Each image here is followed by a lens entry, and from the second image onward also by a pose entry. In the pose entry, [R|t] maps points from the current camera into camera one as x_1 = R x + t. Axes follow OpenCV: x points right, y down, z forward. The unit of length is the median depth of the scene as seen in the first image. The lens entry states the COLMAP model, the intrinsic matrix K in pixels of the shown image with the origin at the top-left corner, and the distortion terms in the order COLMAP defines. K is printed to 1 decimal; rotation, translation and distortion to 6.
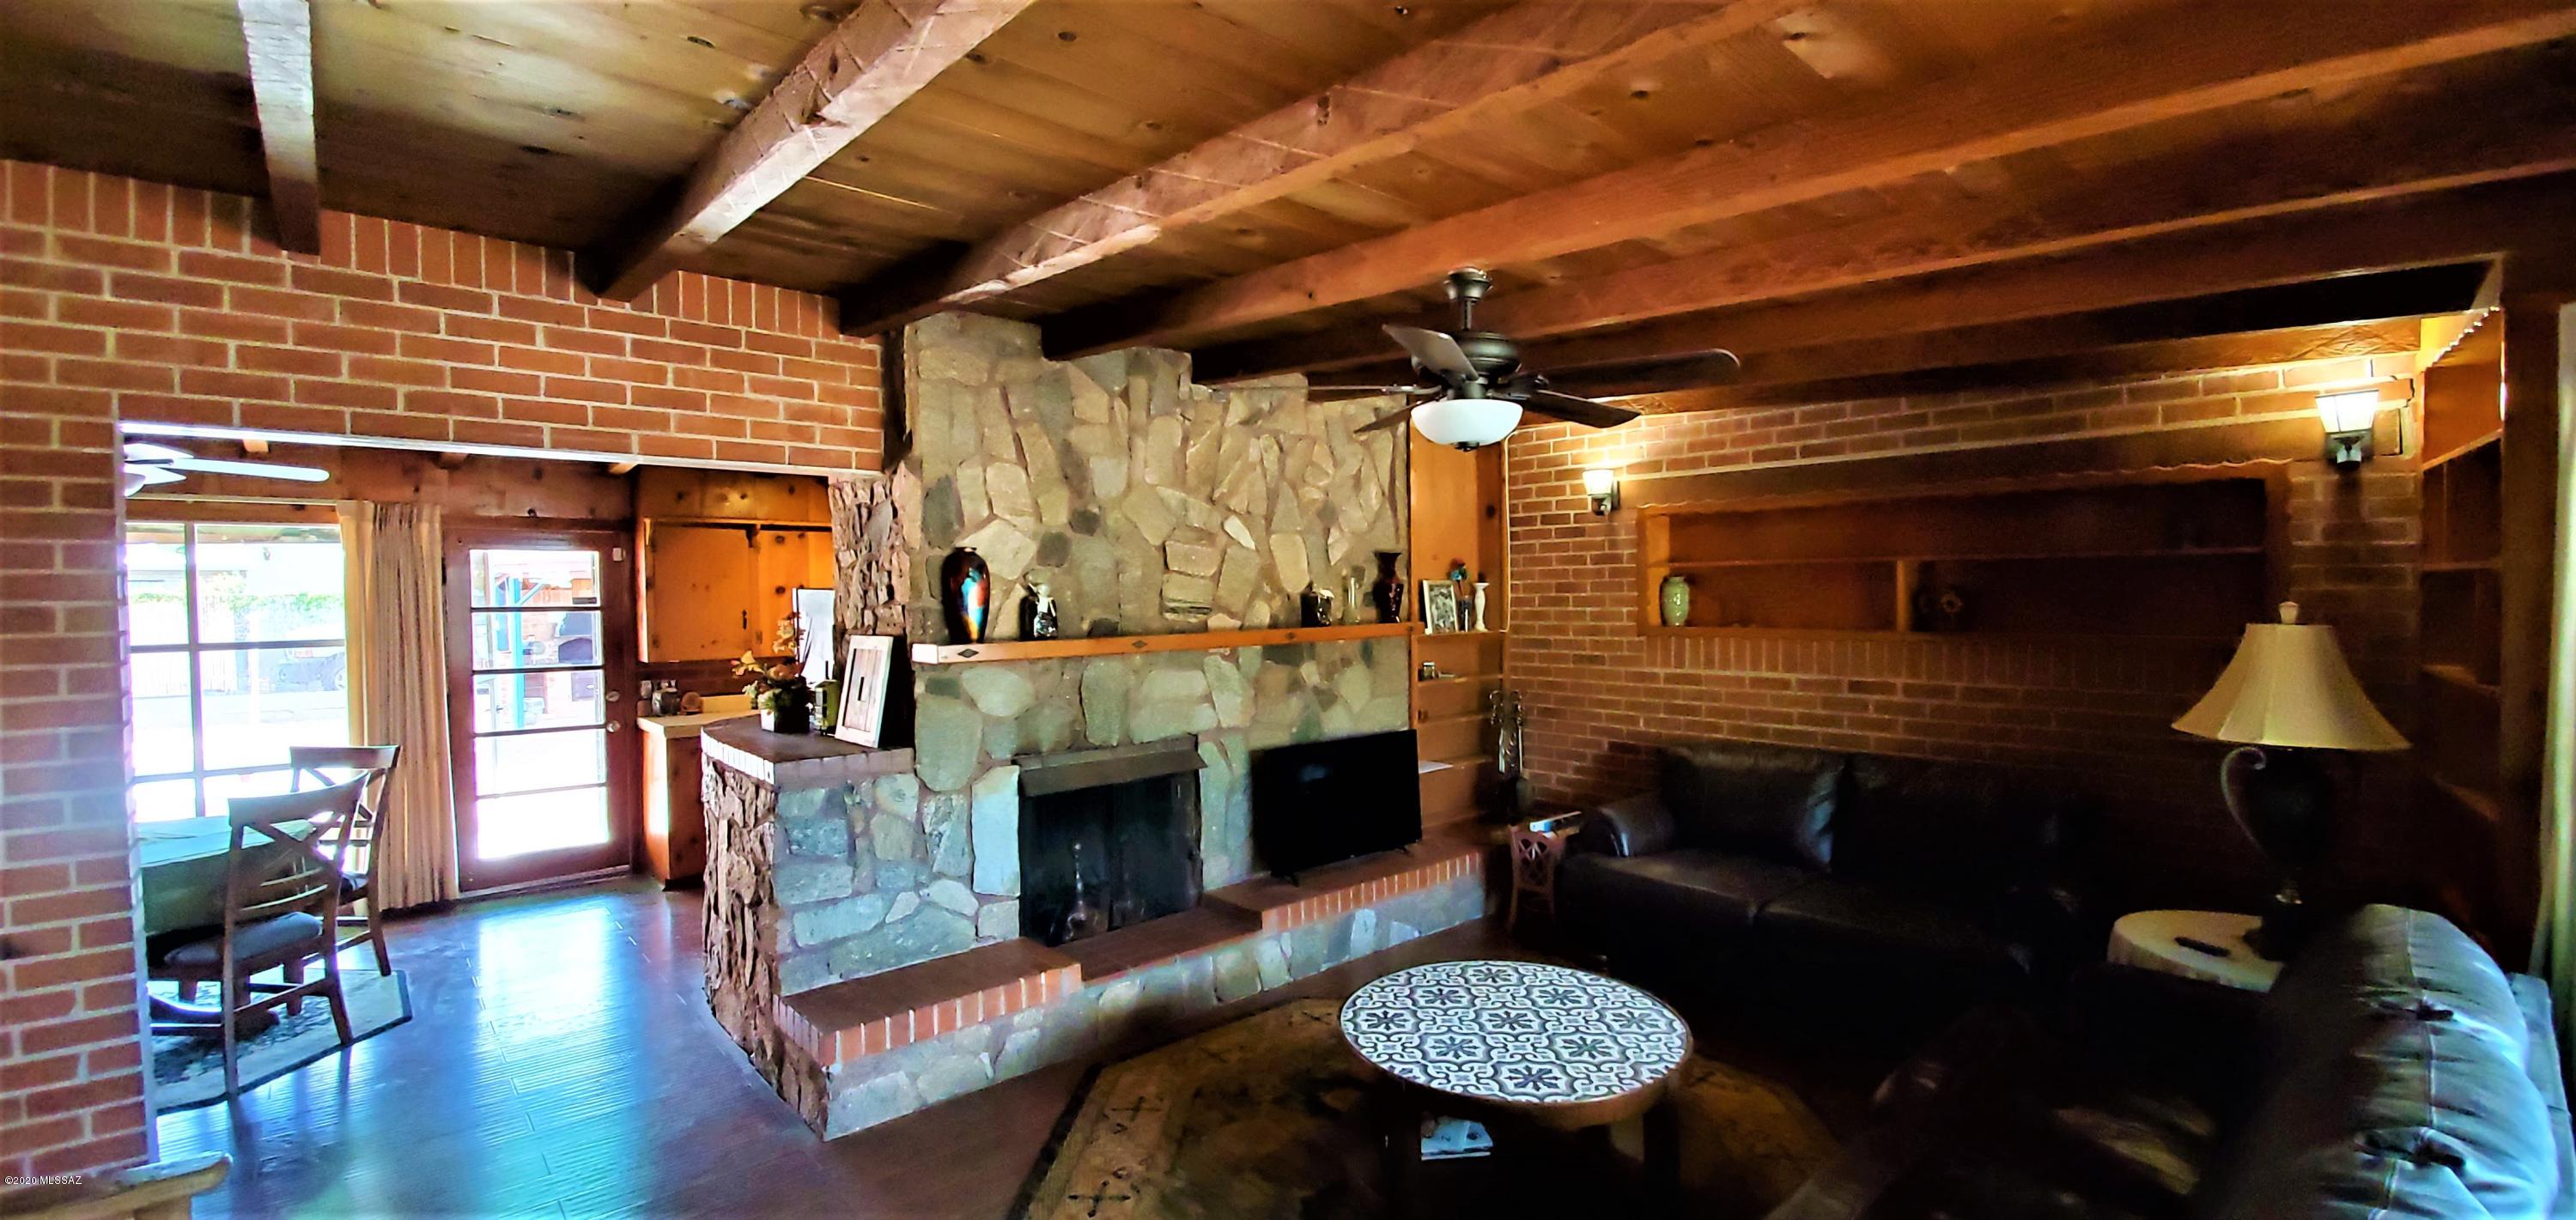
lens RADIAL K [[1051.7, 0, 1288.0], [0, 1051.7, 615.5], [0, 0, 1]] dist [-0.001478, -0.000280]
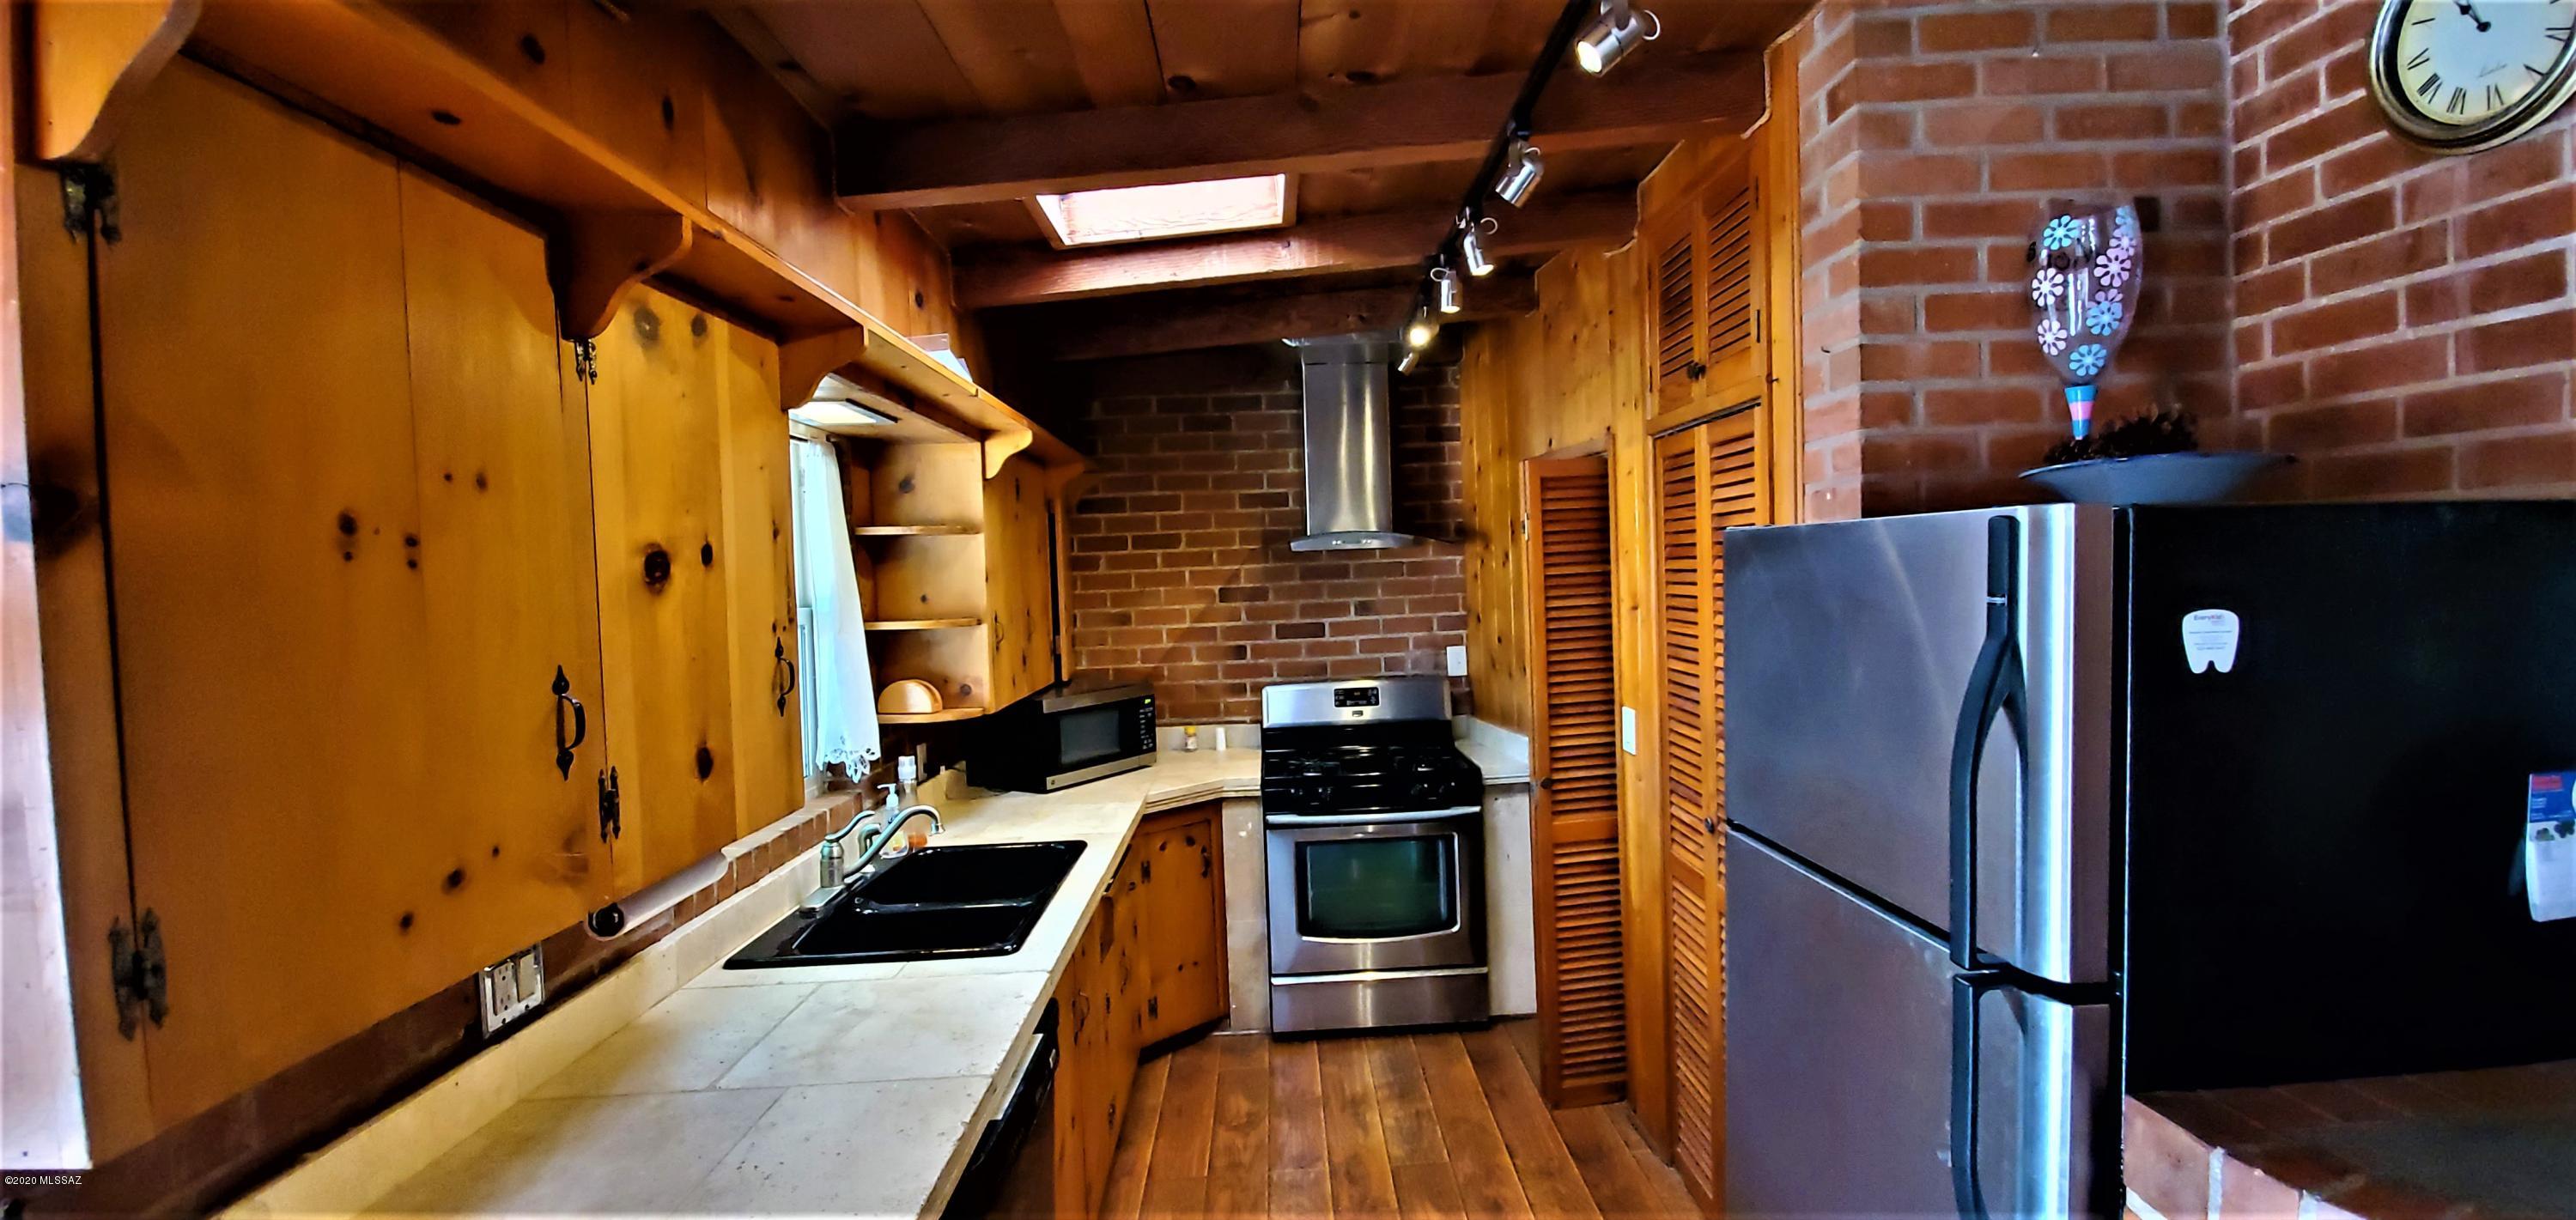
lens RADIAL K [[1051.7, 0, 1288.0], [0, 1051.7, 615.5], [0, 0, 1]] dist [-0.001478, -0.000280]
pose [[0.634220, -0.044978, 0.771843, -0.692284], [0.048393, 0.998658, 0.018431, -0.014125], [-0.771637, 0.025662, 0.635546, 0.934860]]
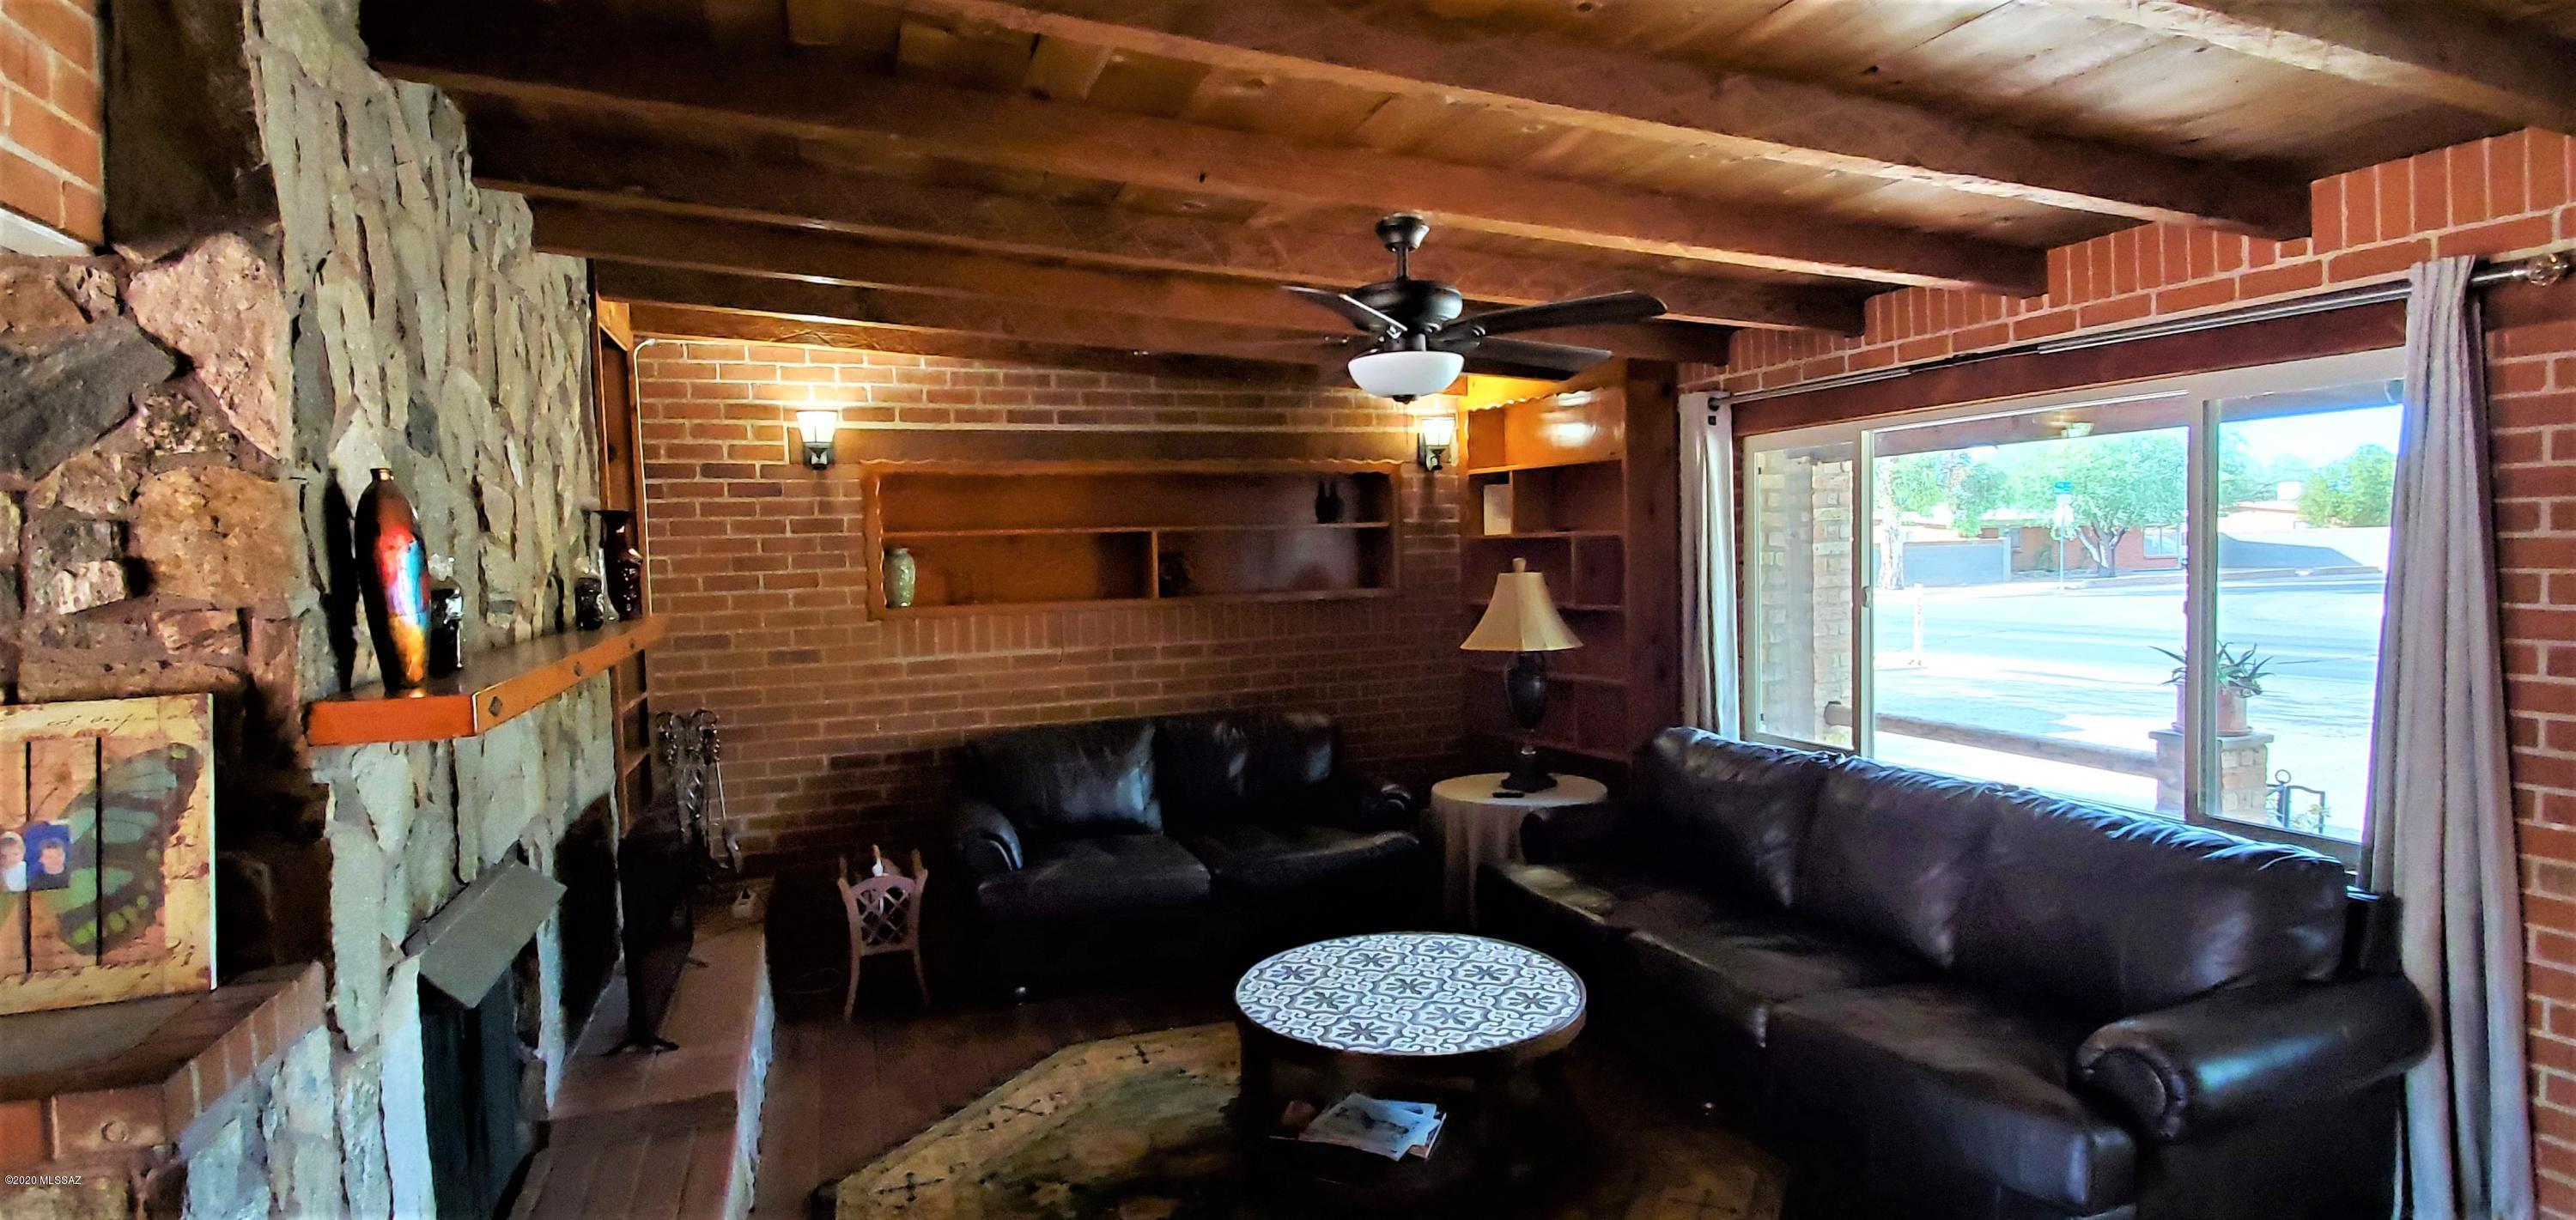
lens RADIAL K [[1288.1, 0, 1295.7], [0, 1288.1, 616.0], [0, 0, 1]] dist [0.001569, -0.009451]
pose [[0.353403, -0.048278, 0.934225, -0.488816], [0.045195, 0.998382, 0.034497, -0.003999], [-0.934379, 0.030031, 0.355013, 0.343680]]
